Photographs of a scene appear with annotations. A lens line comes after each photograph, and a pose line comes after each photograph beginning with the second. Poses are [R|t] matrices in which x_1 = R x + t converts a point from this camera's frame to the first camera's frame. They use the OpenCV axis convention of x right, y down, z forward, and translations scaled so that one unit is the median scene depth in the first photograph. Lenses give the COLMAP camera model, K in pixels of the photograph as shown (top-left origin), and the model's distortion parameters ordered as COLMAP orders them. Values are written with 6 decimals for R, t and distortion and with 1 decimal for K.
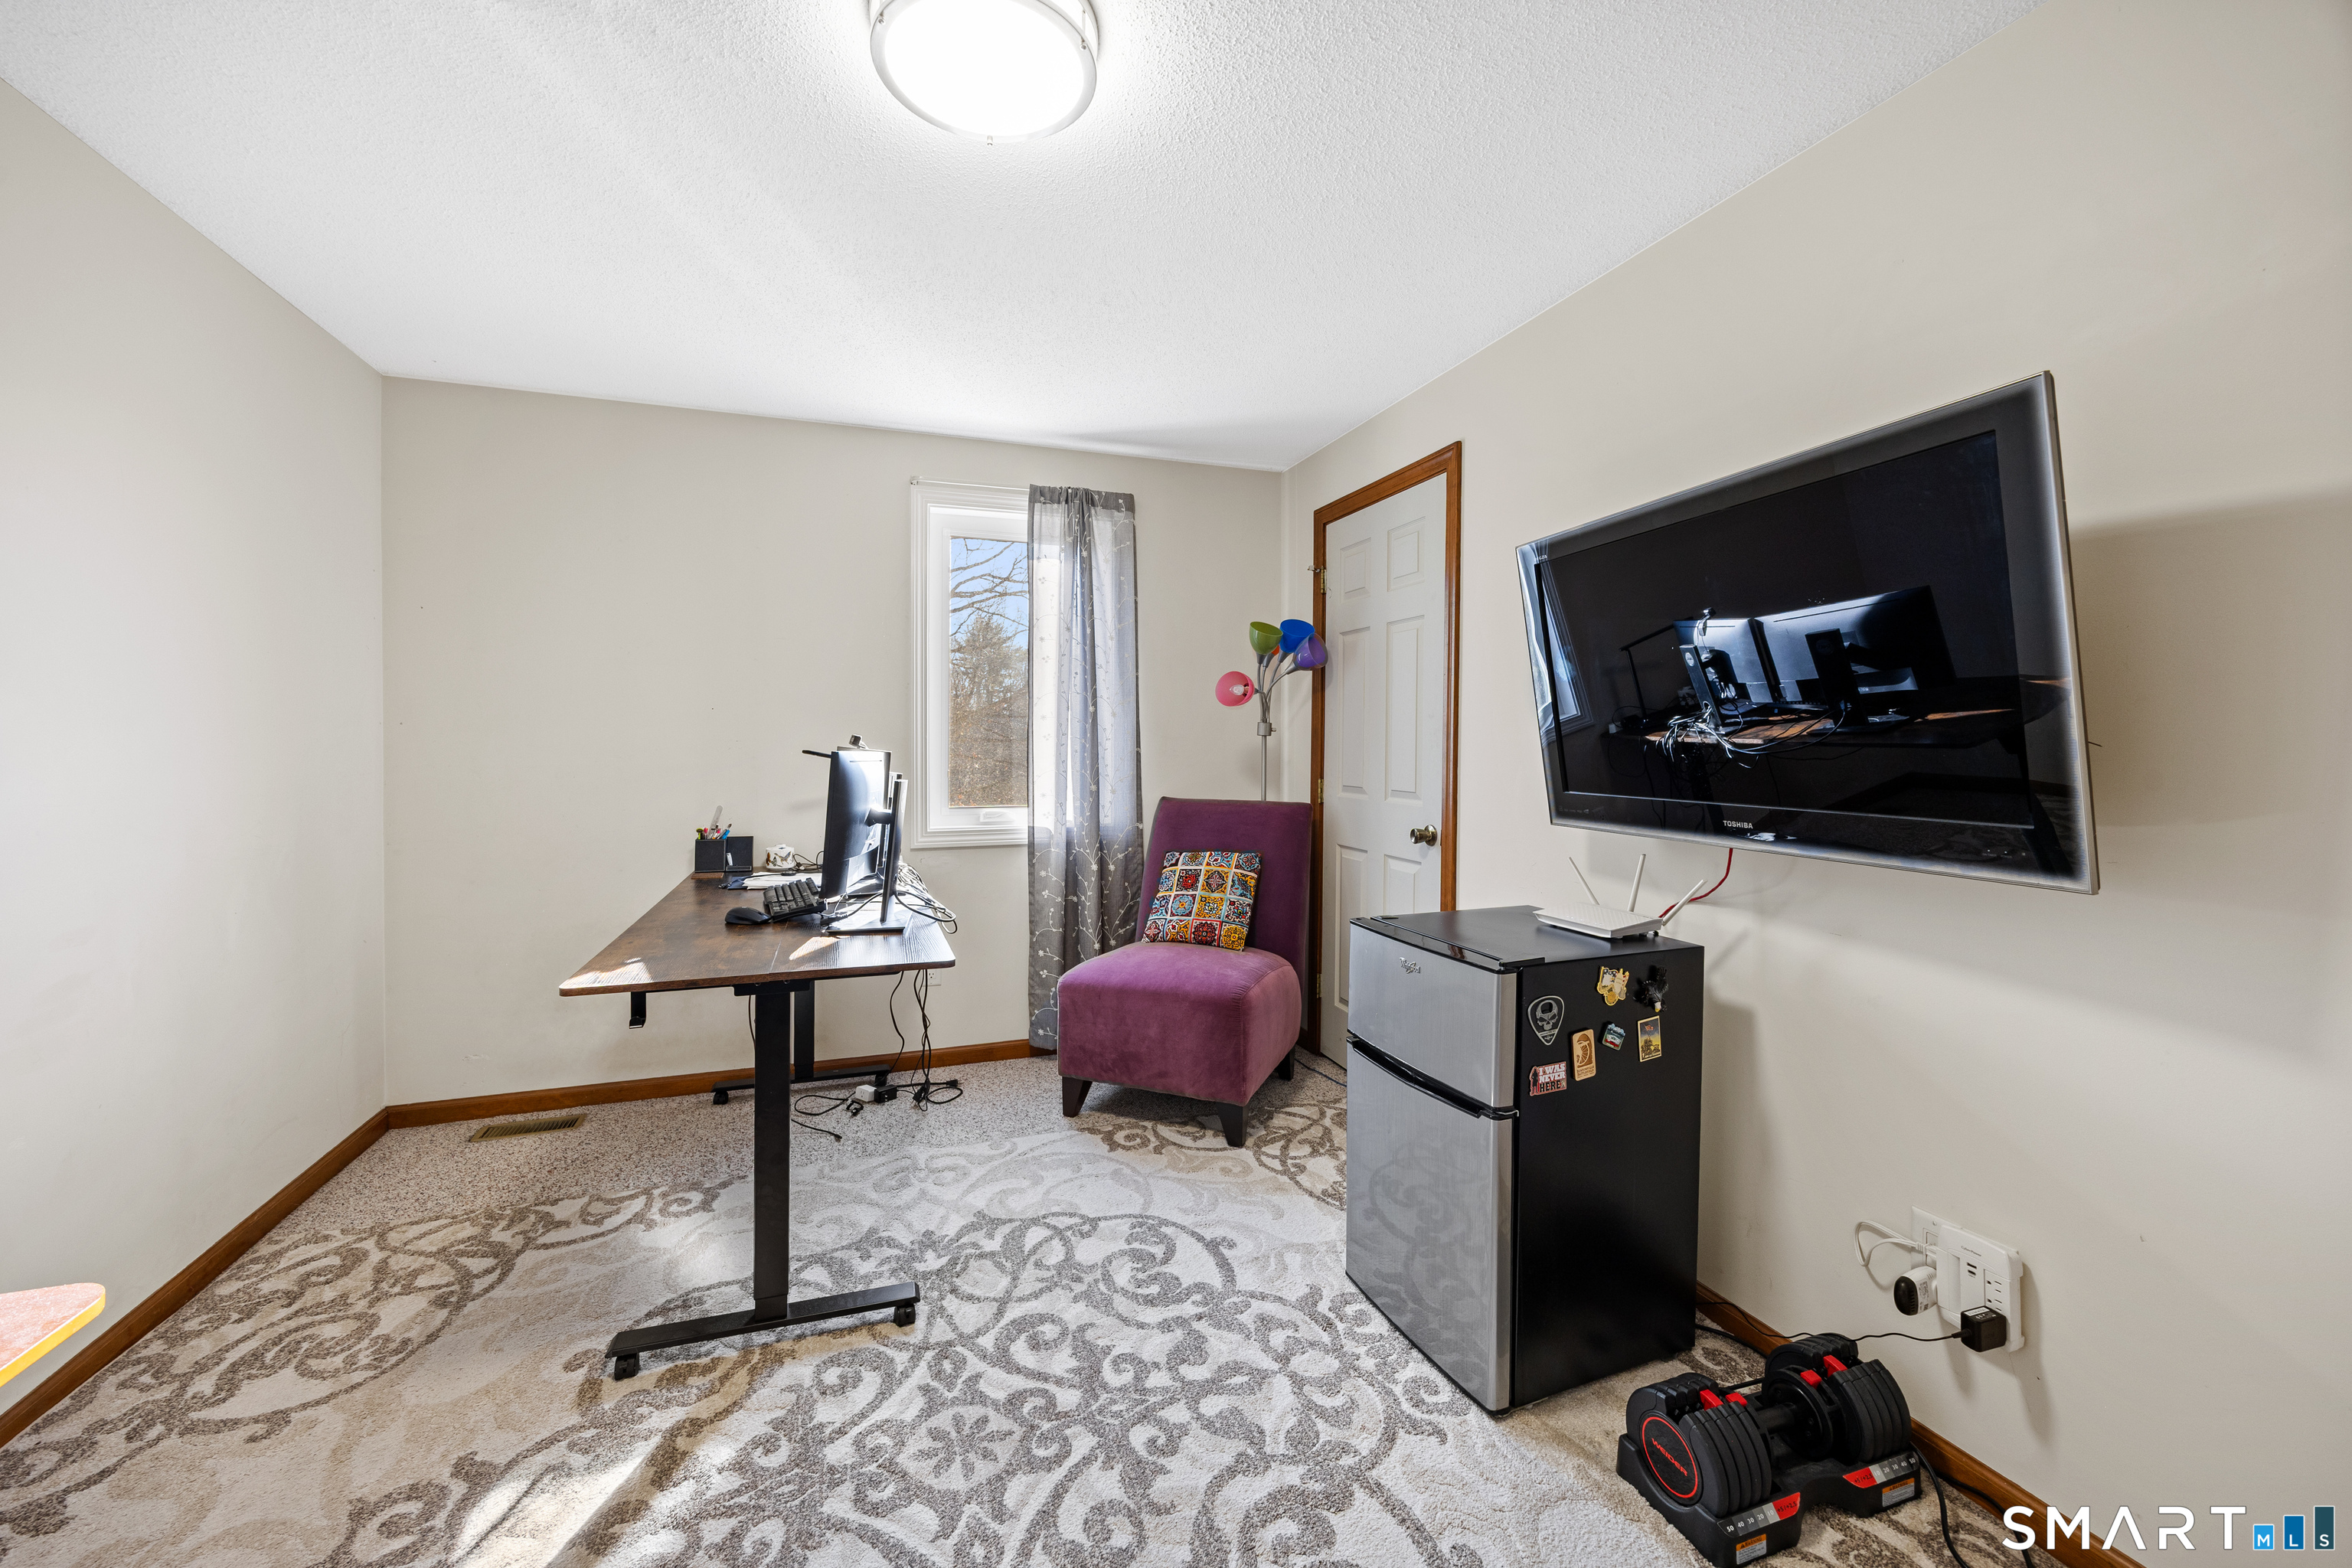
lens RADIAL K [[919.5, 0, 1161.0], [0, 919.5, 755.3], [0, 0, 1]] dist [-0.001077, 0.000077]
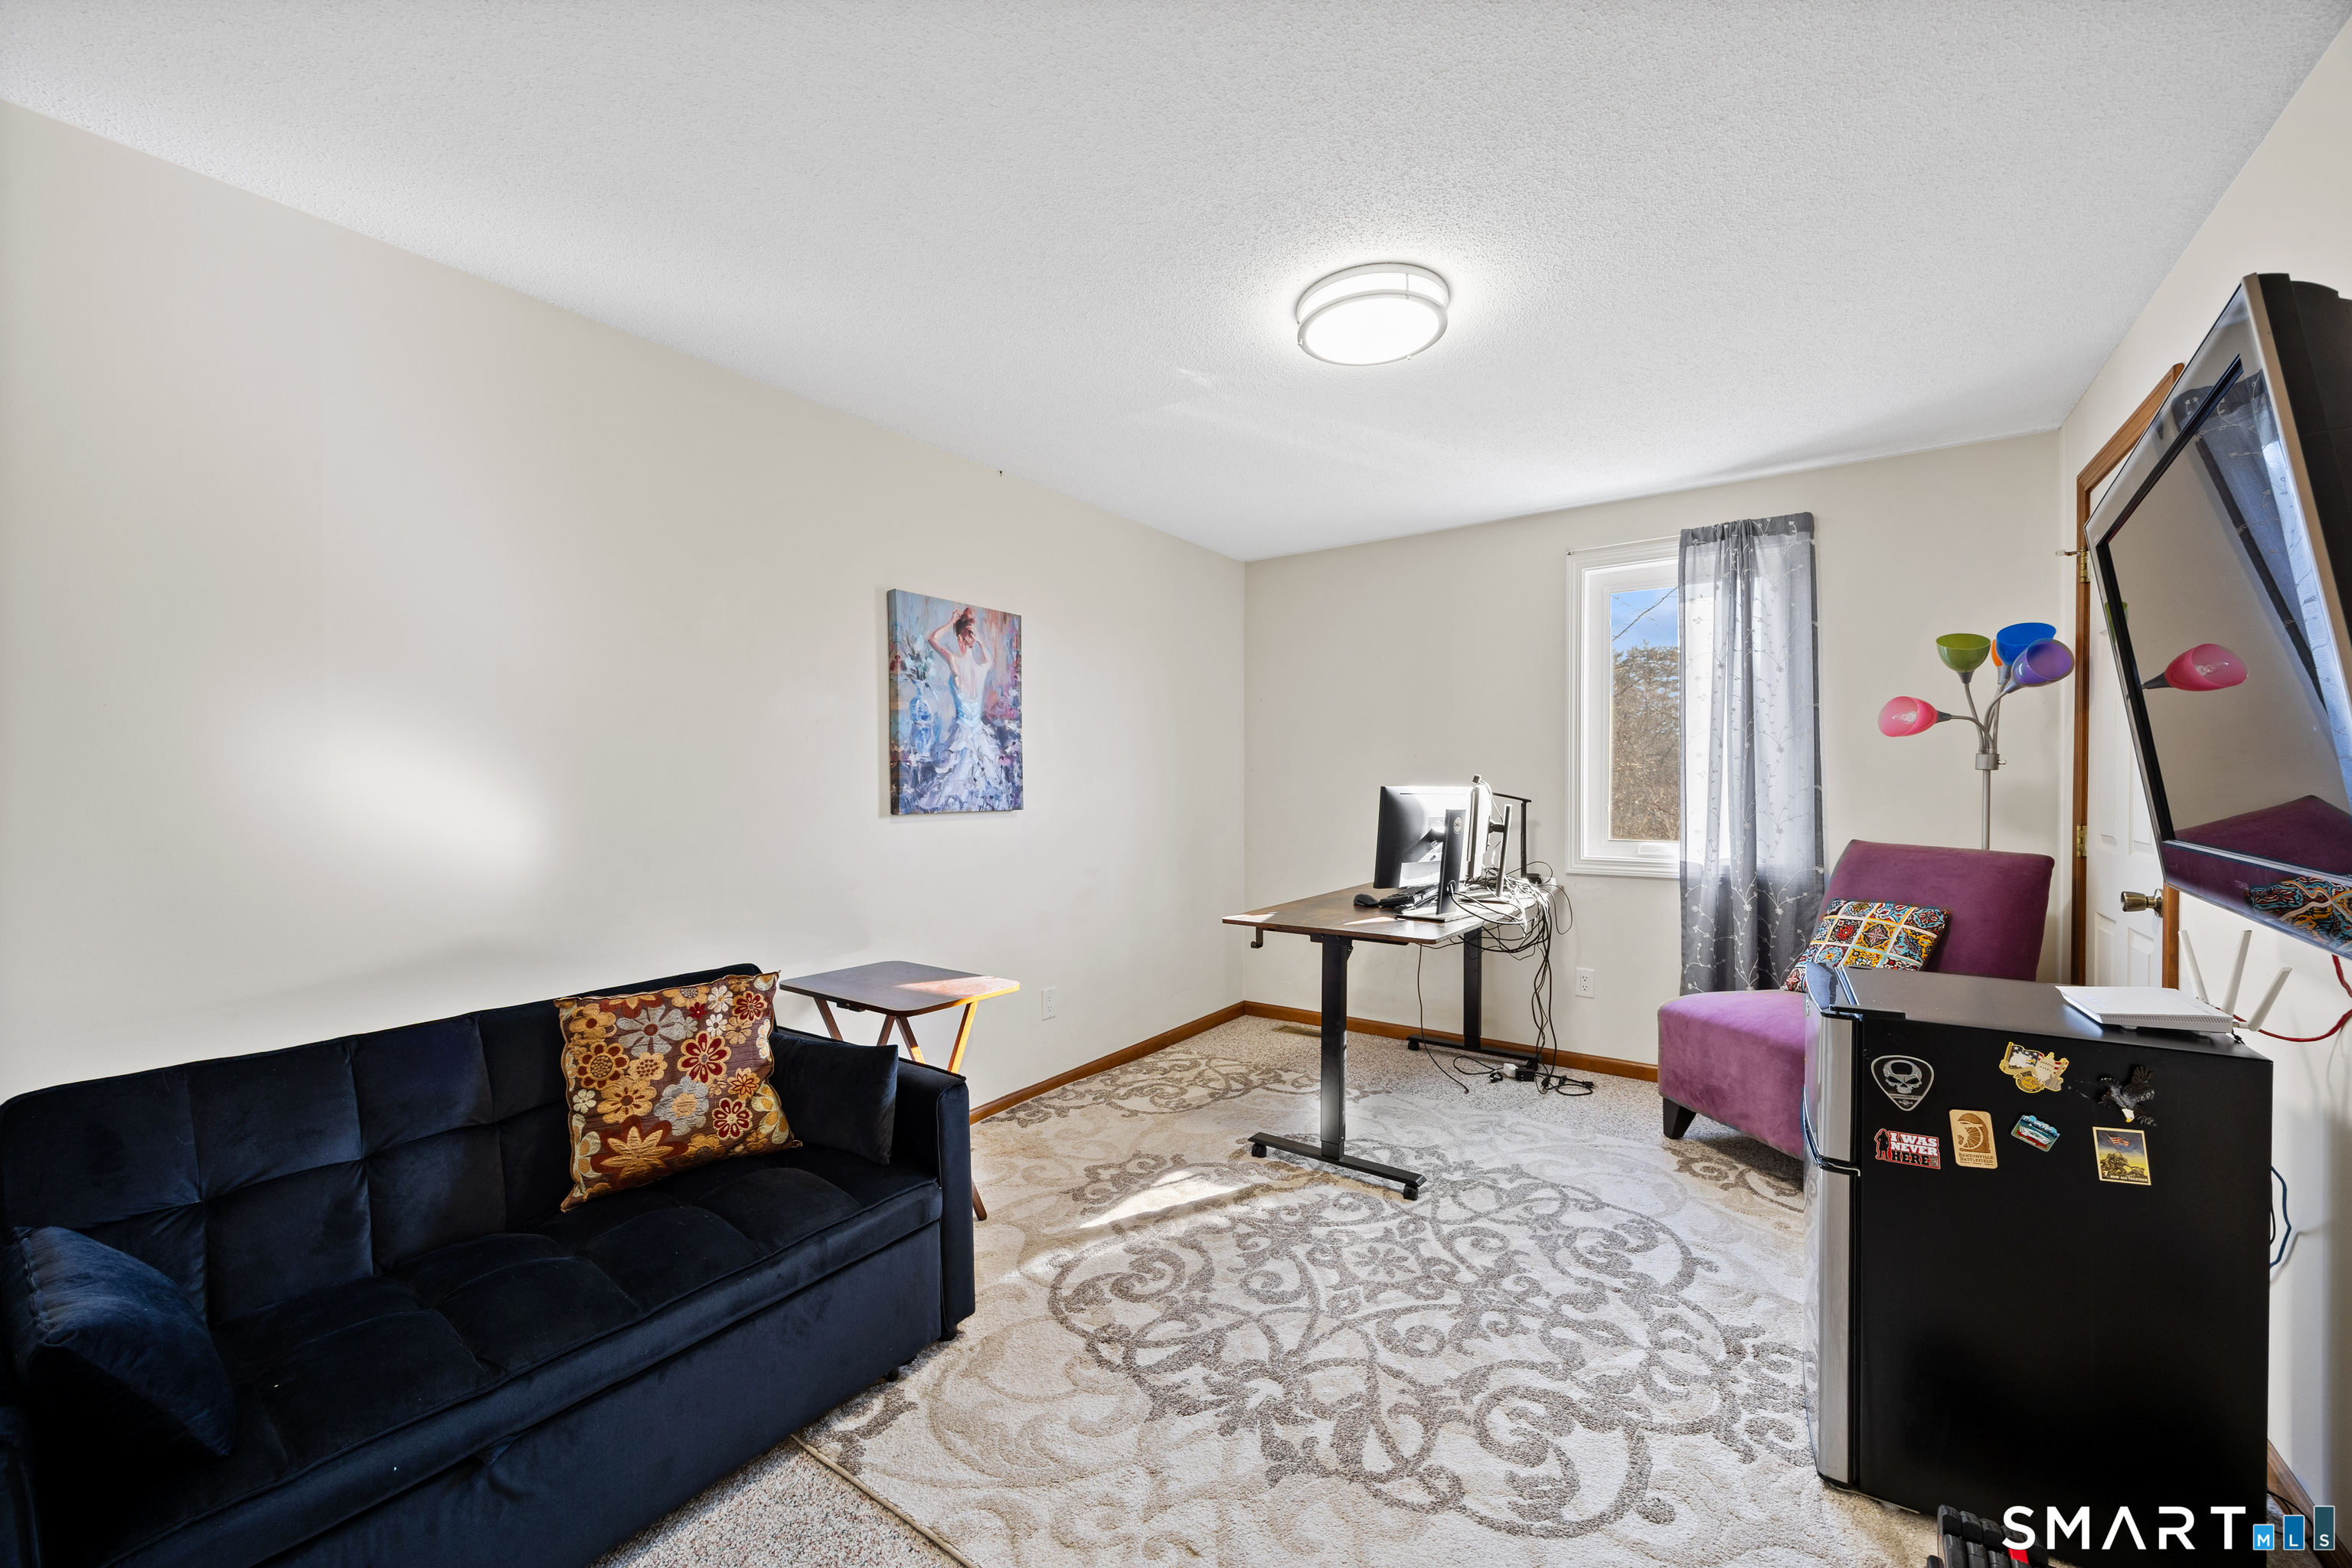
lens RADIAL K [[919.5, 0, 1184.4], [0, 919.5, 785.8], [0, 0, 1]] dist [-0.001077, 0.000077]
pose [[0.580740, -0.001316, -0.814088, 0.648801], [-0.007889, 0.999943, -0.007245, 0.008049], [0.814051, 0.010630, 0.580697, -0.088204]]
